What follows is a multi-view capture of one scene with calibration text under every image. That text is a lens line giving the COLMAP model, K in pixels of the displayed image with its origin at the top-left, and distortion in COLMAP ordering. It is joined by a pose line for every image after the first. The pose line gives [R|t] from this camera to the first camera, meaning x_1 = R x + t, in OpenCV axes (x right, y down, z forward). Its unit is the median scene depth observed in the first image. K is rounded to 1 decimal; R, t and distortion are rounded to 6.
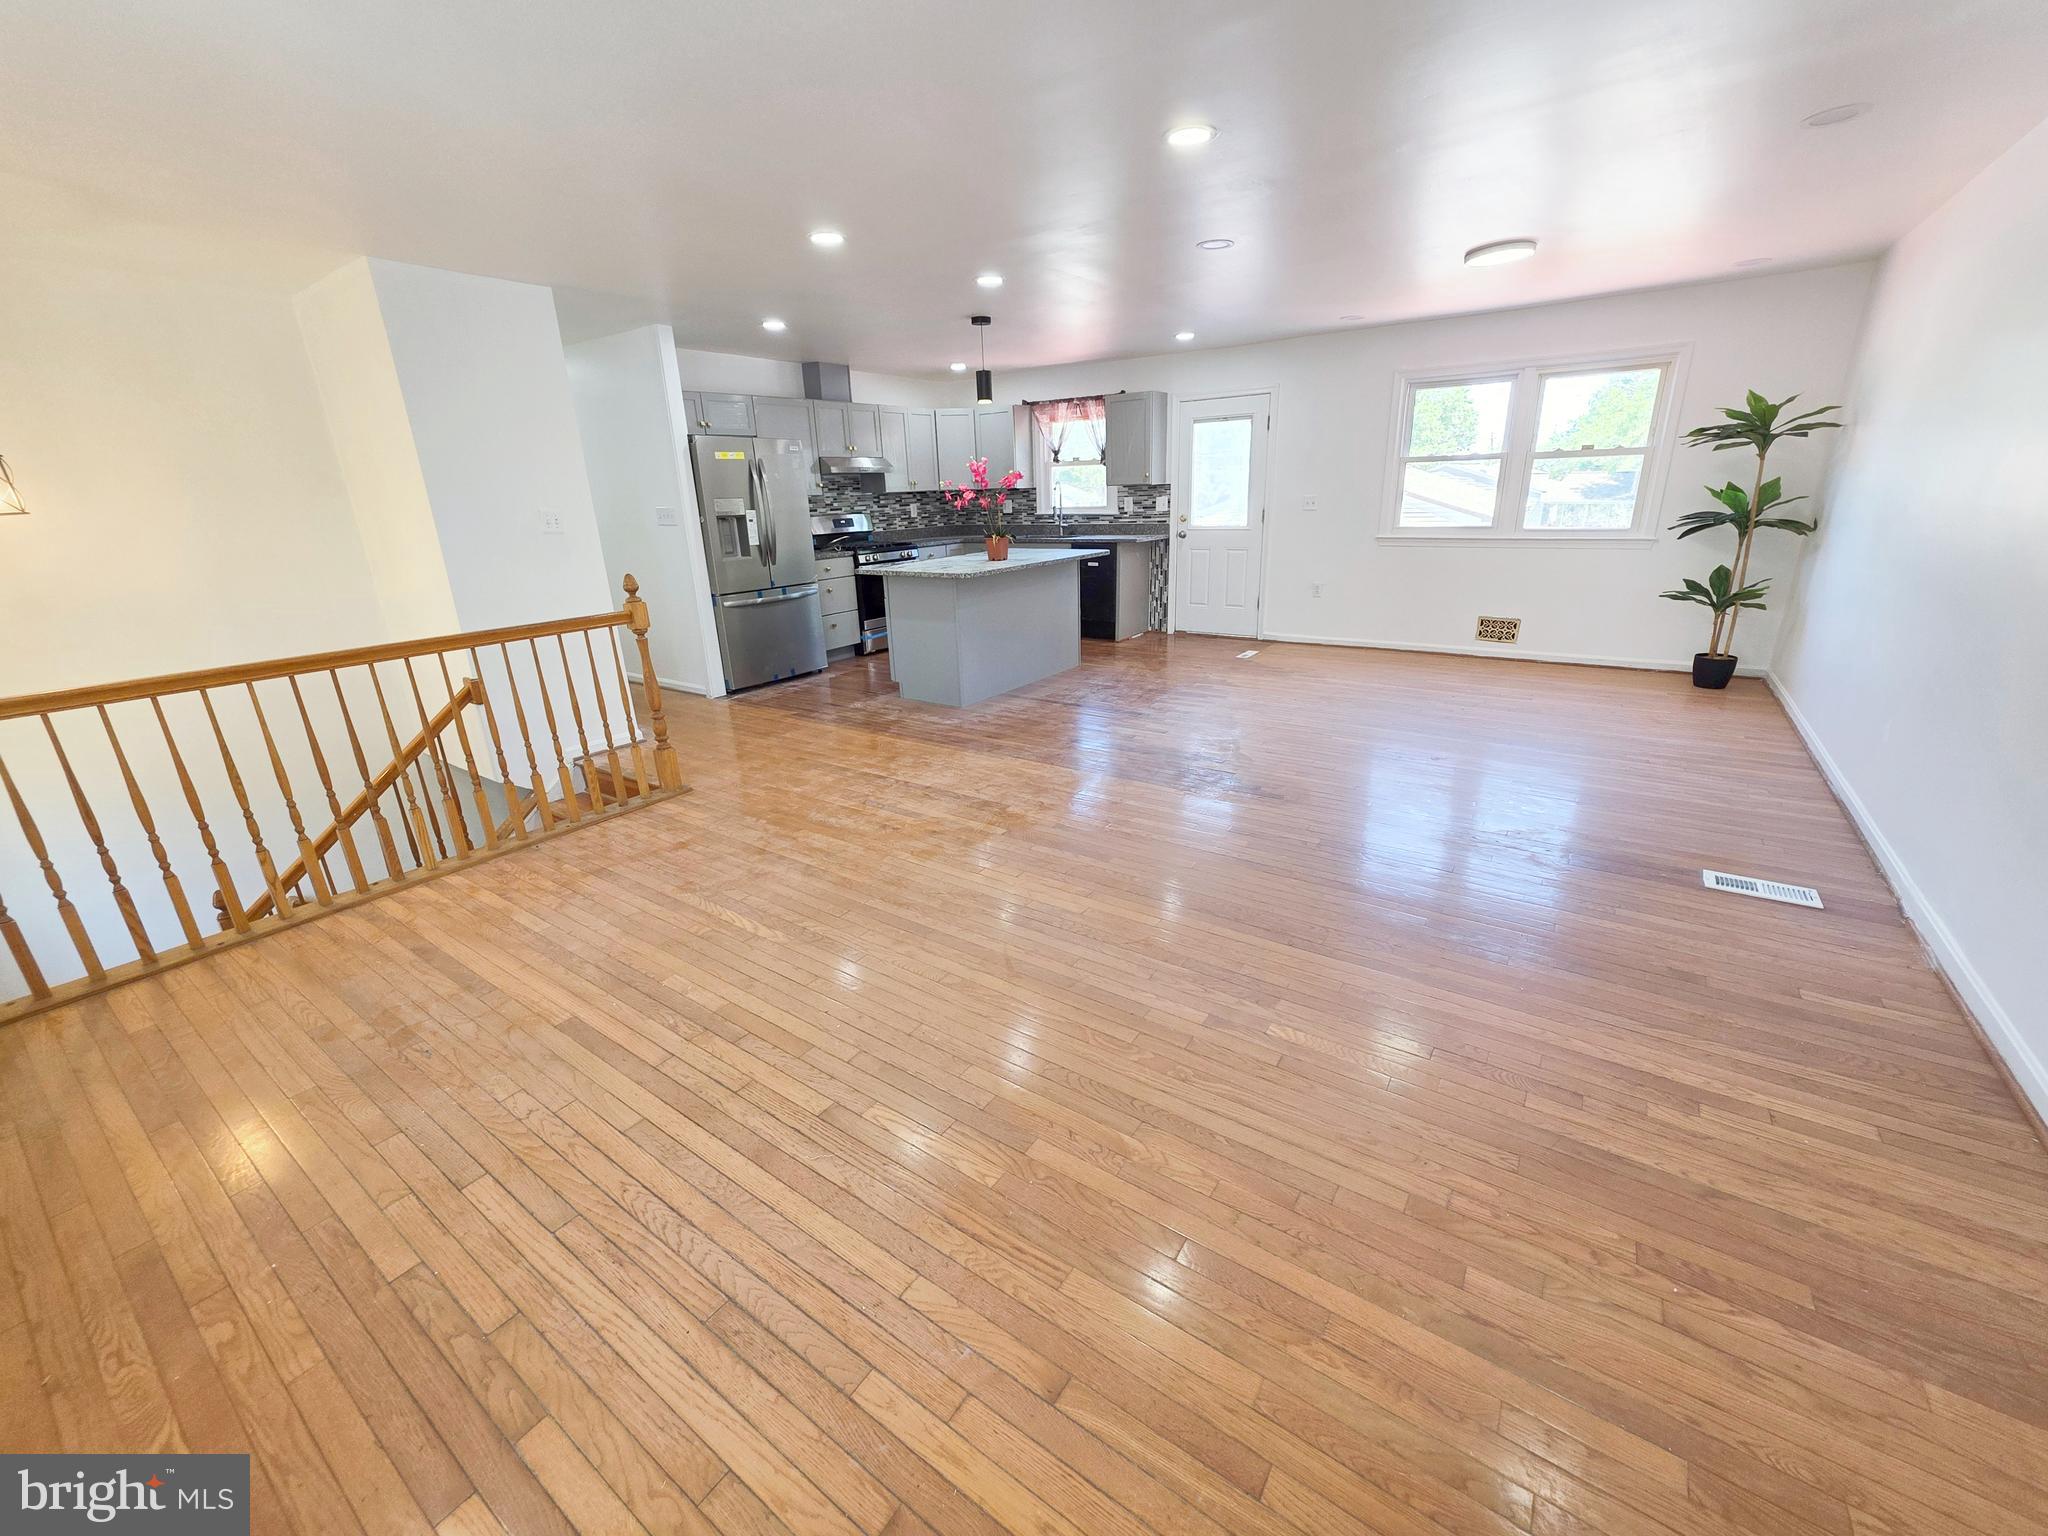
lens RADIAL K [[818.9, 0, 1032.2], [0, 818.9, 768.9], [0, 0, 1]] dist [-0.003543, 0.003732]
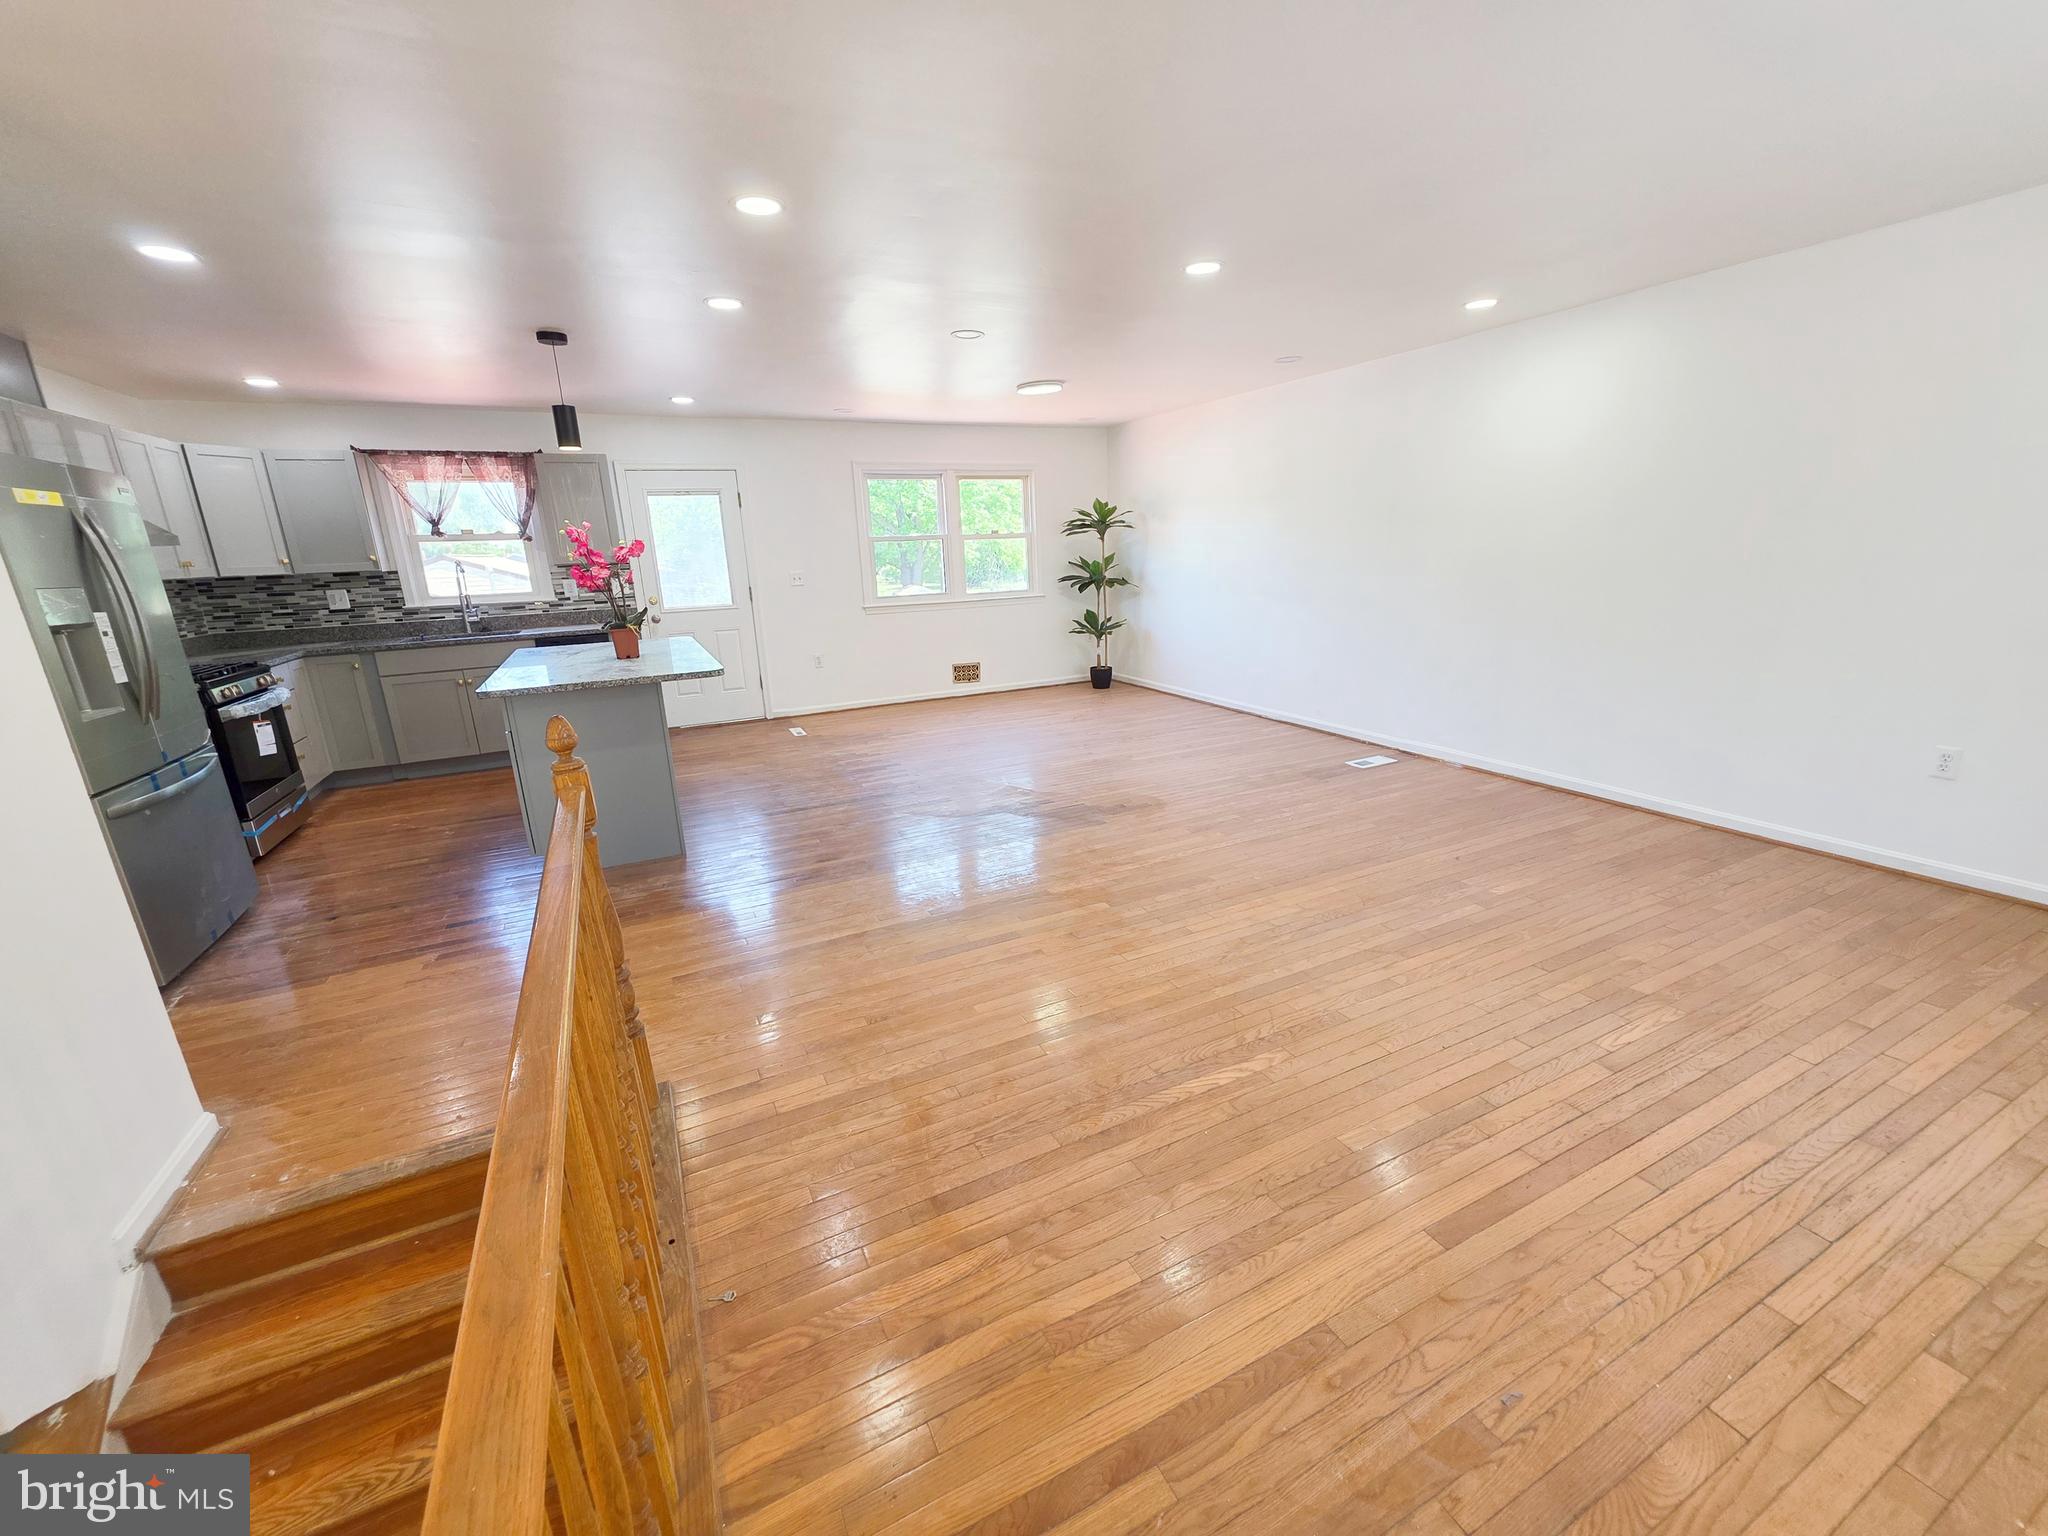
lens RADIAL K [[818.9, 0, 1023.4], [0, 818.9, 768.8], [0, 0, 1]] dist [-0.003543, 0.003732]
pose [[0.481449, -0.218284, 0.848857, -0.581618], [0.303757, 0.950024, 0.072016, -0.115588], [-0.822155, 0.223174, 0.523693, 0.377435]]
